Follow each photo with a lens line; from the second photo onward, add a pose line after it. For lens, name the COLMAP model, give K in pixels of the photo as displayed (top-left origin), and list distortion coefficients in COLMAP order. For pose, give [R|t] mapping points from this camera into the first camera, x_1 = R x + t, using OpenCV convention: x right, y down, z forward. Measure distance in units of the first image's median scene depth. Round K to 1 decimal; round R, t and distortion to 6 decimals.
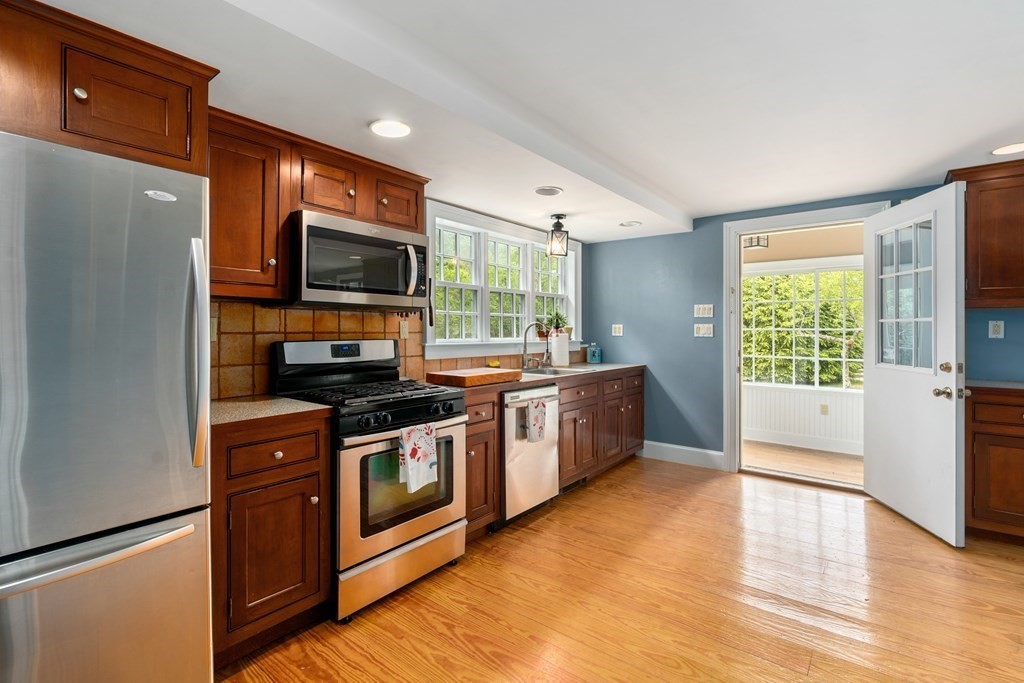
lens RADIAL K [[469.5, 0, 511.9], [0, 469.5, 325.8], [0, 0, 1]] dist [0.000740, 0.000326]
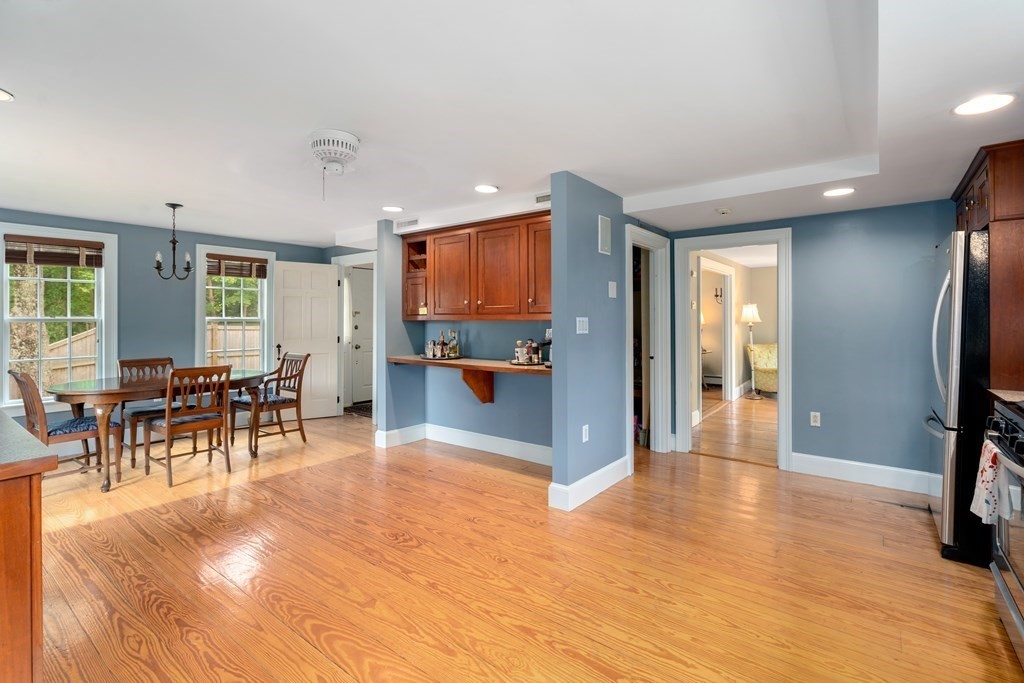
lens RADIAL K [[476.0, 0, 510.0], [0, 476.0, 316.7], [0, 0, 1]] dist [-0.000958, 0.000203]
pose [[-0.999772, -0.000900, -0.021339, 0.536339], [-0.000621, 0.999914, -0.013103, 0.002363], [0.021349, -0.013087, -0.999686, 1.502717]]
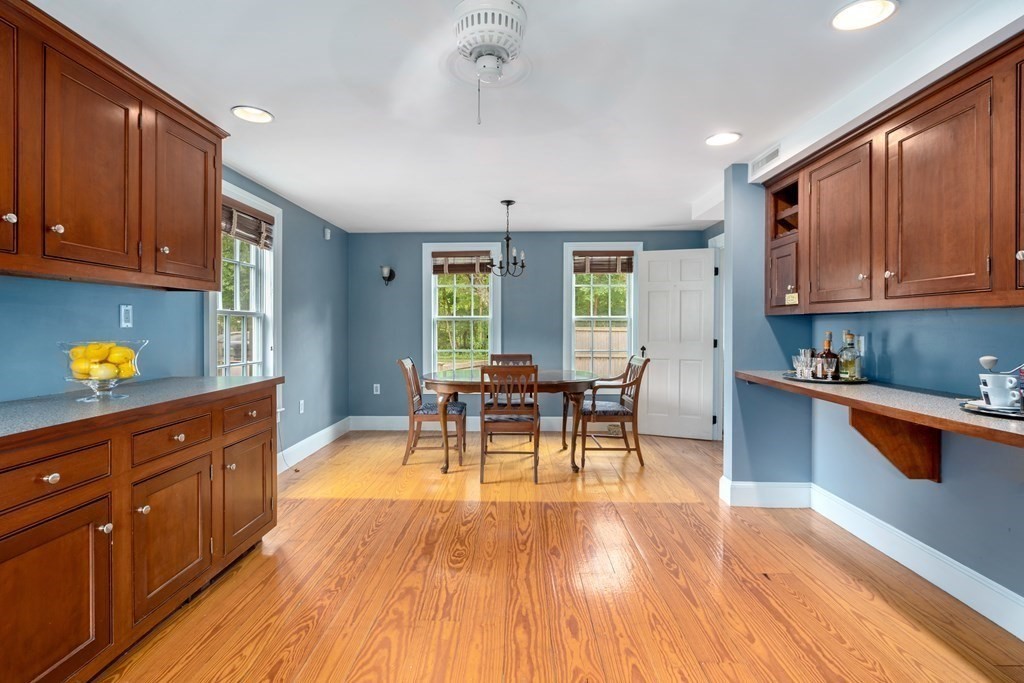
lens RADIAL K [[473.9, 0, 508.4], [0, 473.9, 328.6], [0, 0, 1]] dist [-0.000984, 0.000143]
pose [[-0.608546, -0.008989, 0.793468, 0.366772], [-0.007036, 0.999958, 0.005932, 0.022769], [-0.793488, -0.001973, -0.608583, 0.883159]]
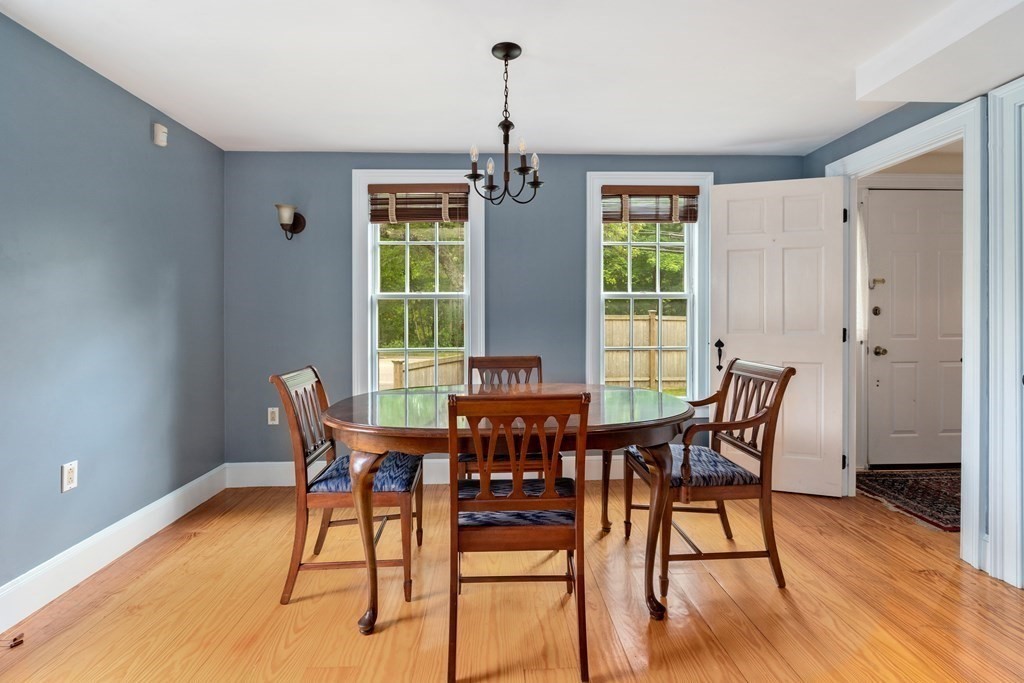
lens RADIAL K [[476.0, 0, 510.0], [0, 476.0, 316.7], [0, 0, 1]] dist [-0.000958, 0.000203]
pose [[-0.656837, -0.001284, 0.754031, 1.011364], [-0.003151, 0.999994, -0.001042, 0.045751], [-0.754026, -0.003060, -0.656838, 0.441915]]
